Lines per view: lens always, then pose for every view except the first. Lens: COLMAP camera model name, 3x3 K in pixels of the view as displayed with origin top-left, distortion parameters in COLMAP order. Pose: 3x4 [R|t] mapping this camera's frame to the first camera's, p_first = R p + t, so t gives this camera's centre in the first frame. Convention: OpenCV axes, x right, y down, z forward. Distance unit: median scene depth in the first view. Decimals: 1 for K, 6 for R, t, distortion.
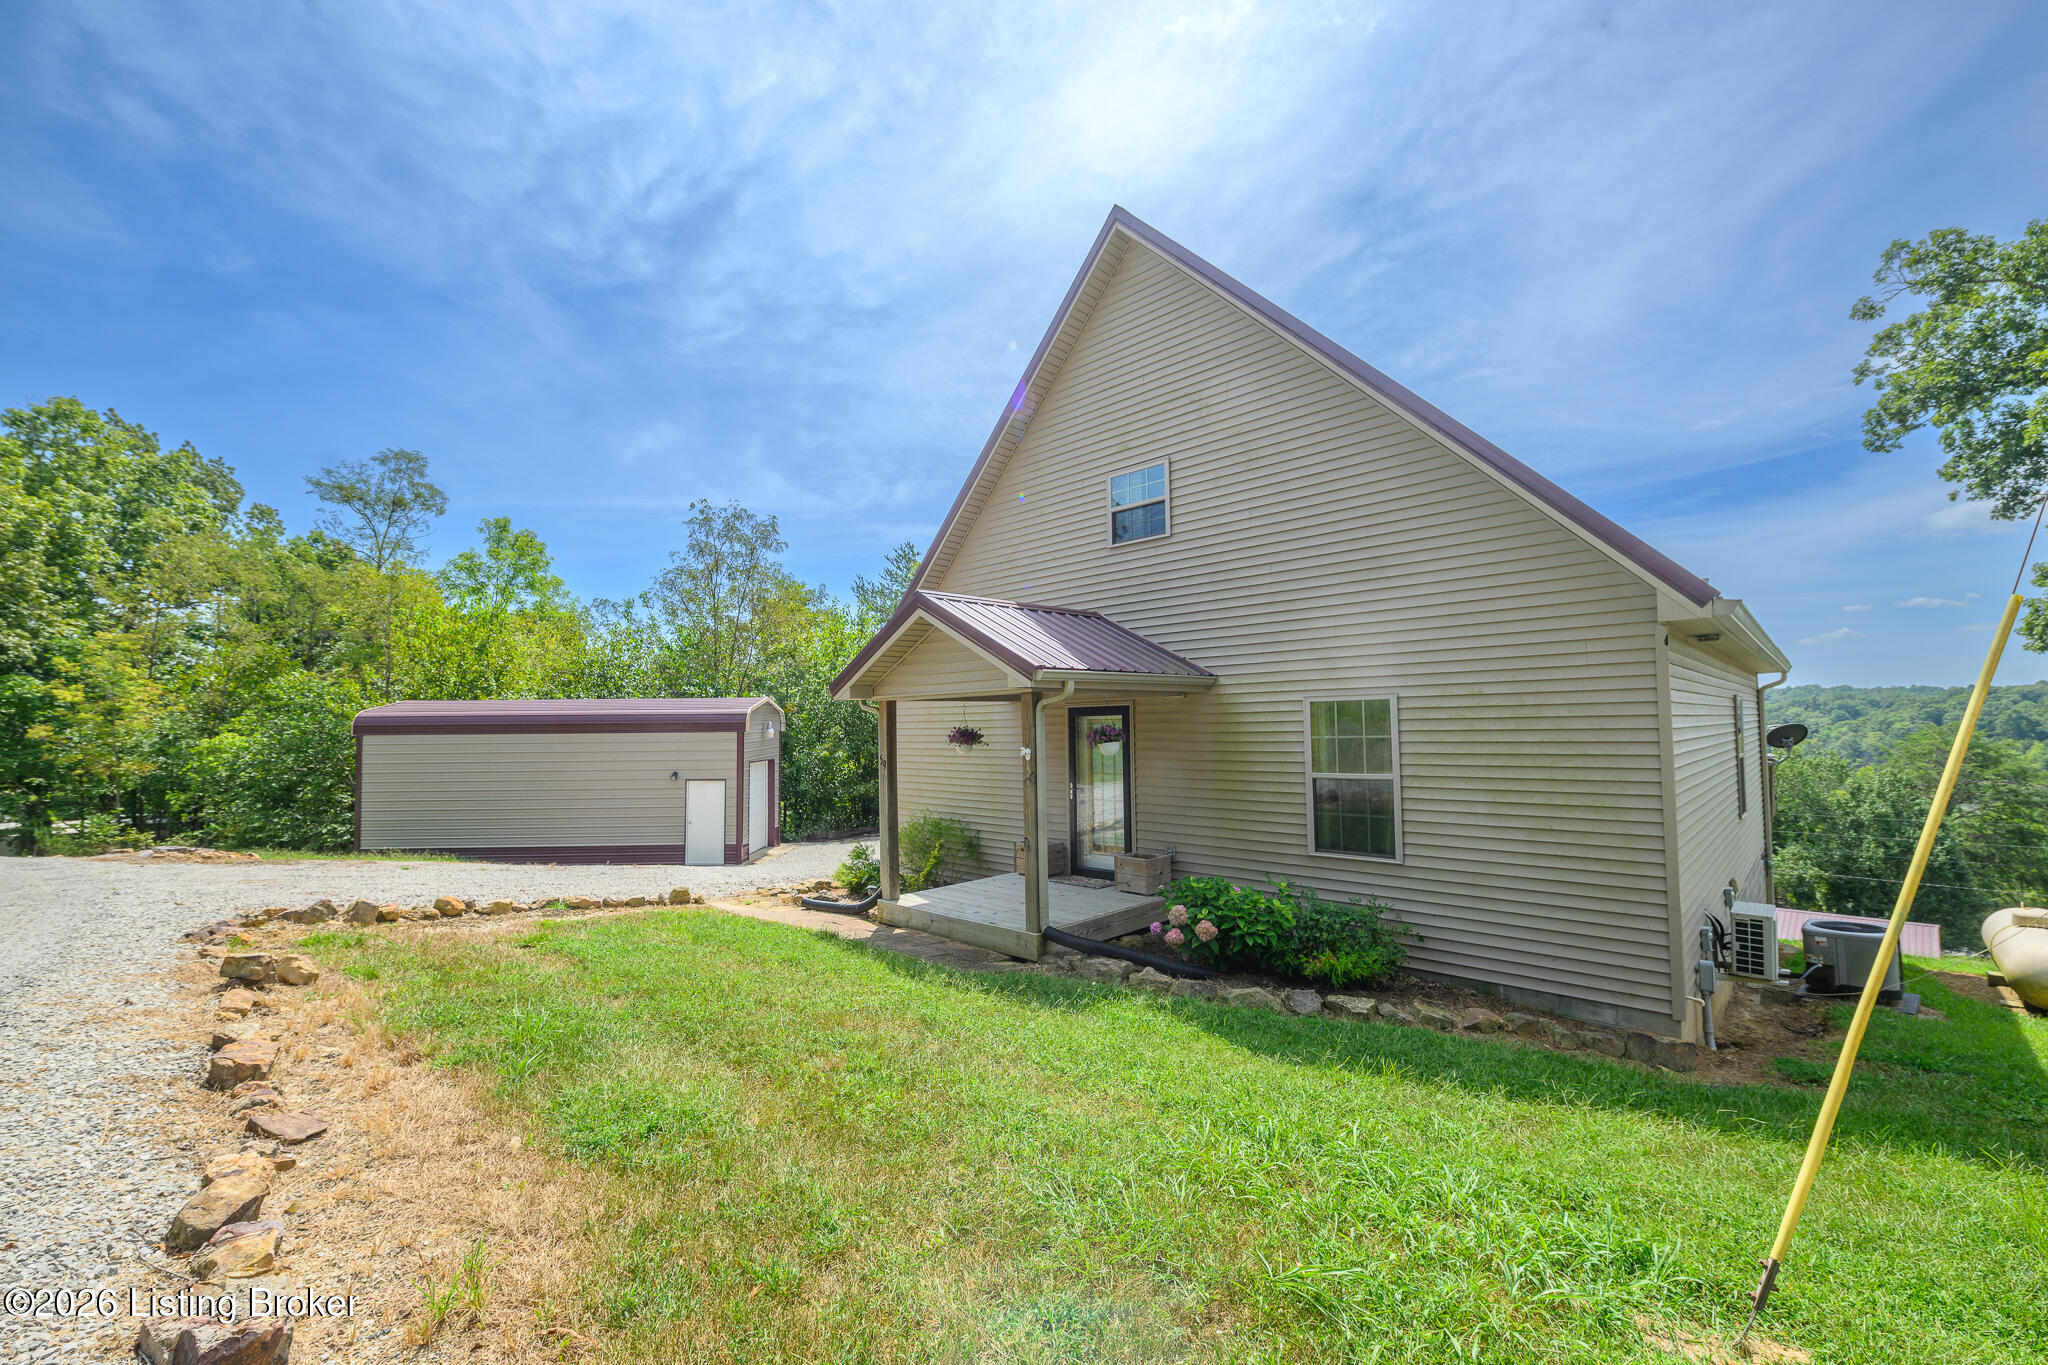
lens RADIAL K [[869.1, 0, 1024.2], [0, 869.1, 693.3], [0, 0, 1]] dist [-0.001798, 0.000346]
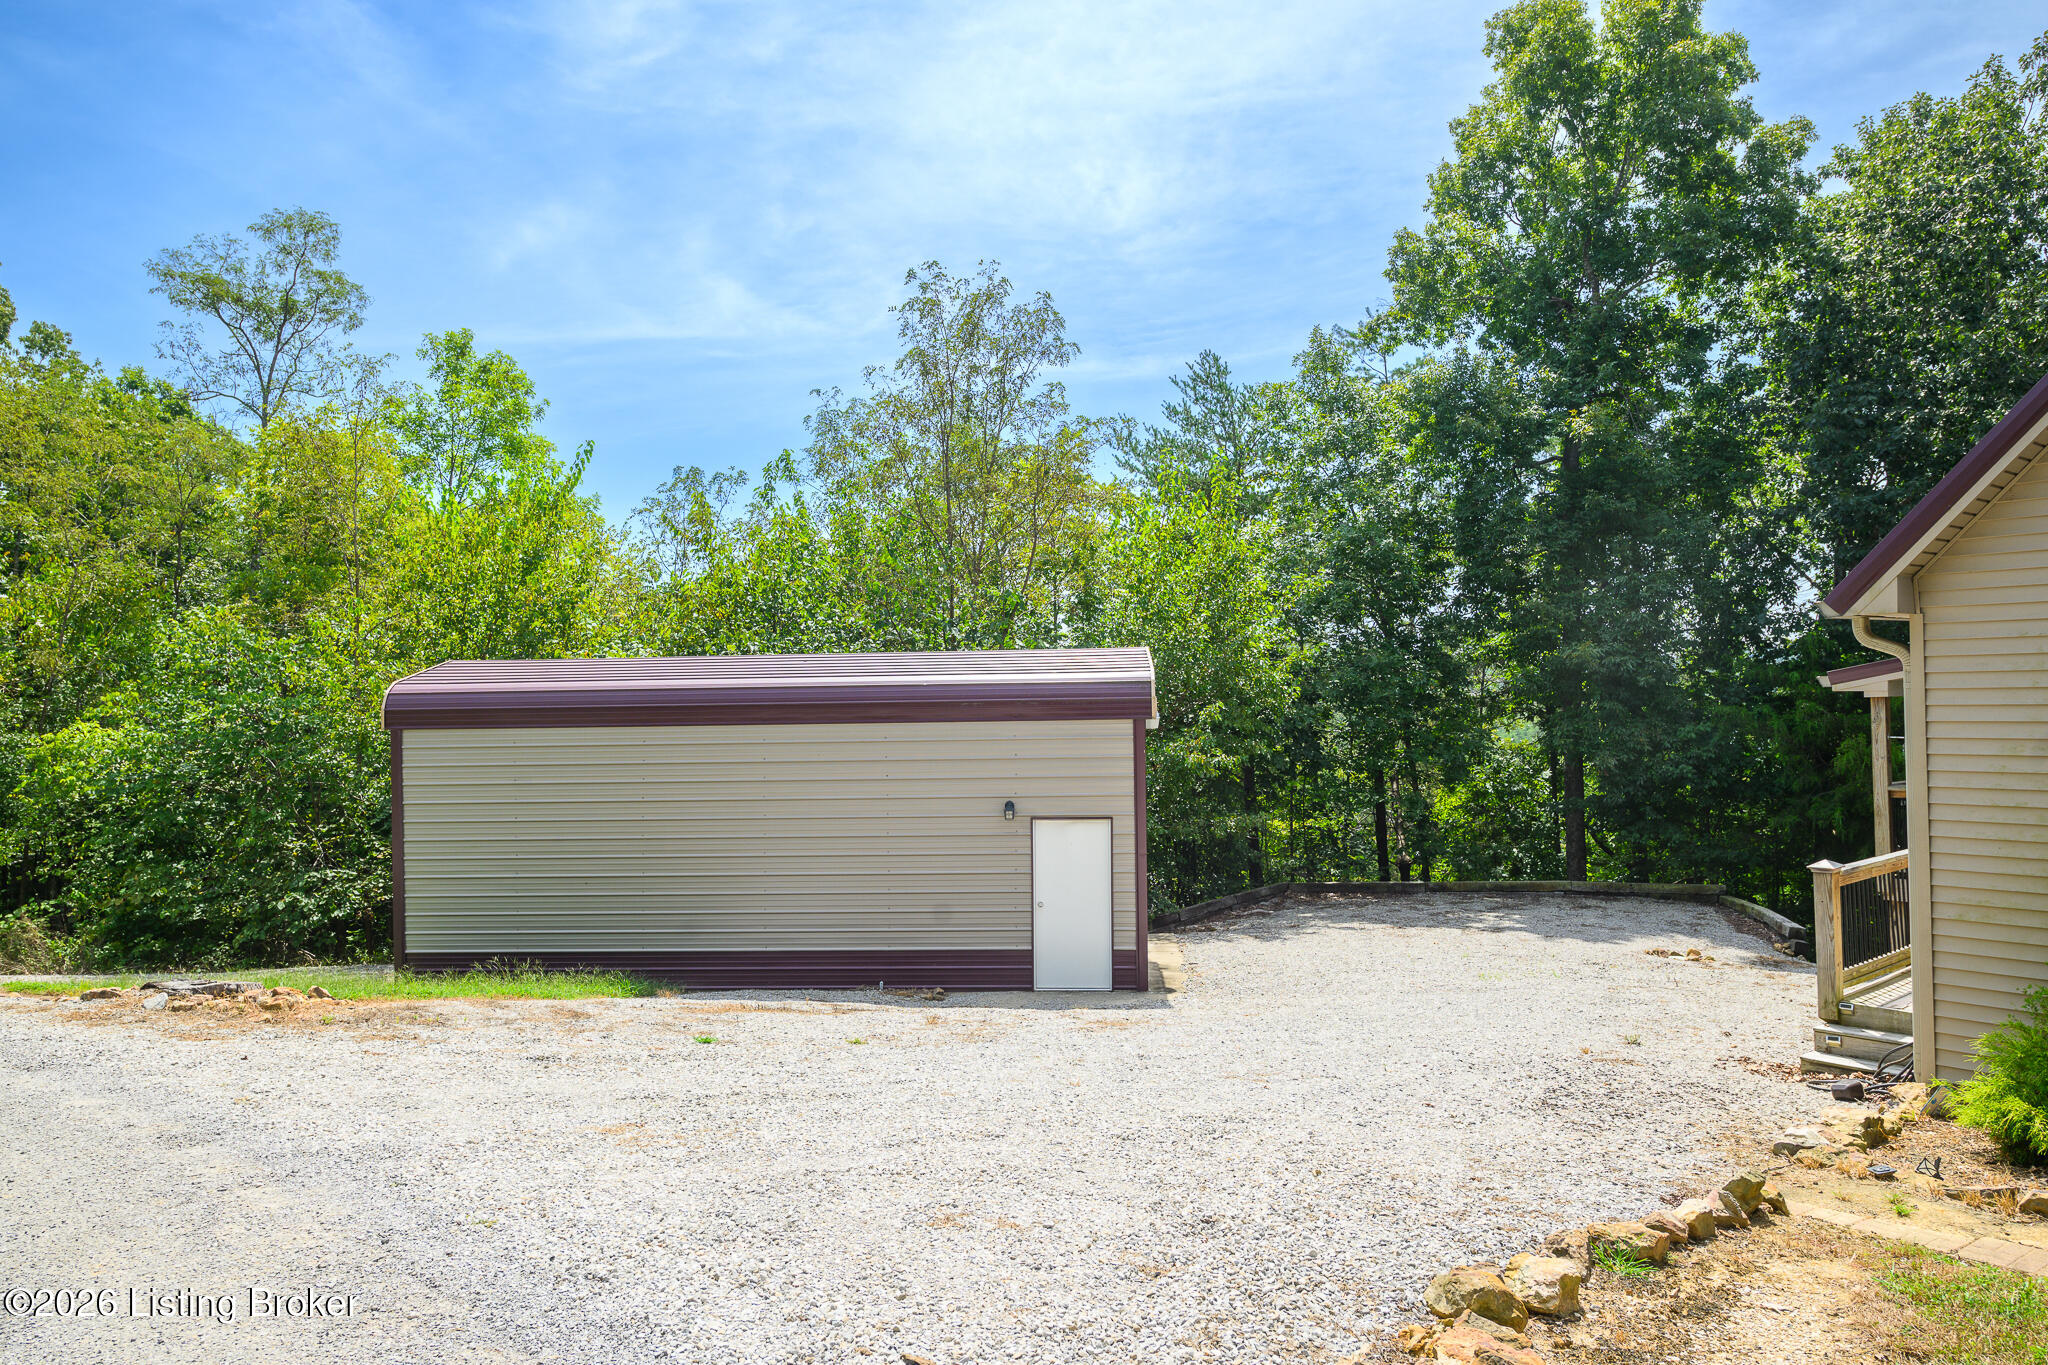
lens RADIAL K [[1417.2, 0, 1024.0], [0, 1417.2, 682.5], [0, 0, 1]] dist [0.000295, 0.001412]
pose [[0.996249, -0.009597, -0.085997, -0.236730], [0.012851, 0.999219, 0.037365, -0.004444], [0.085571, -0.038330, 0.995594, 0.154015]]
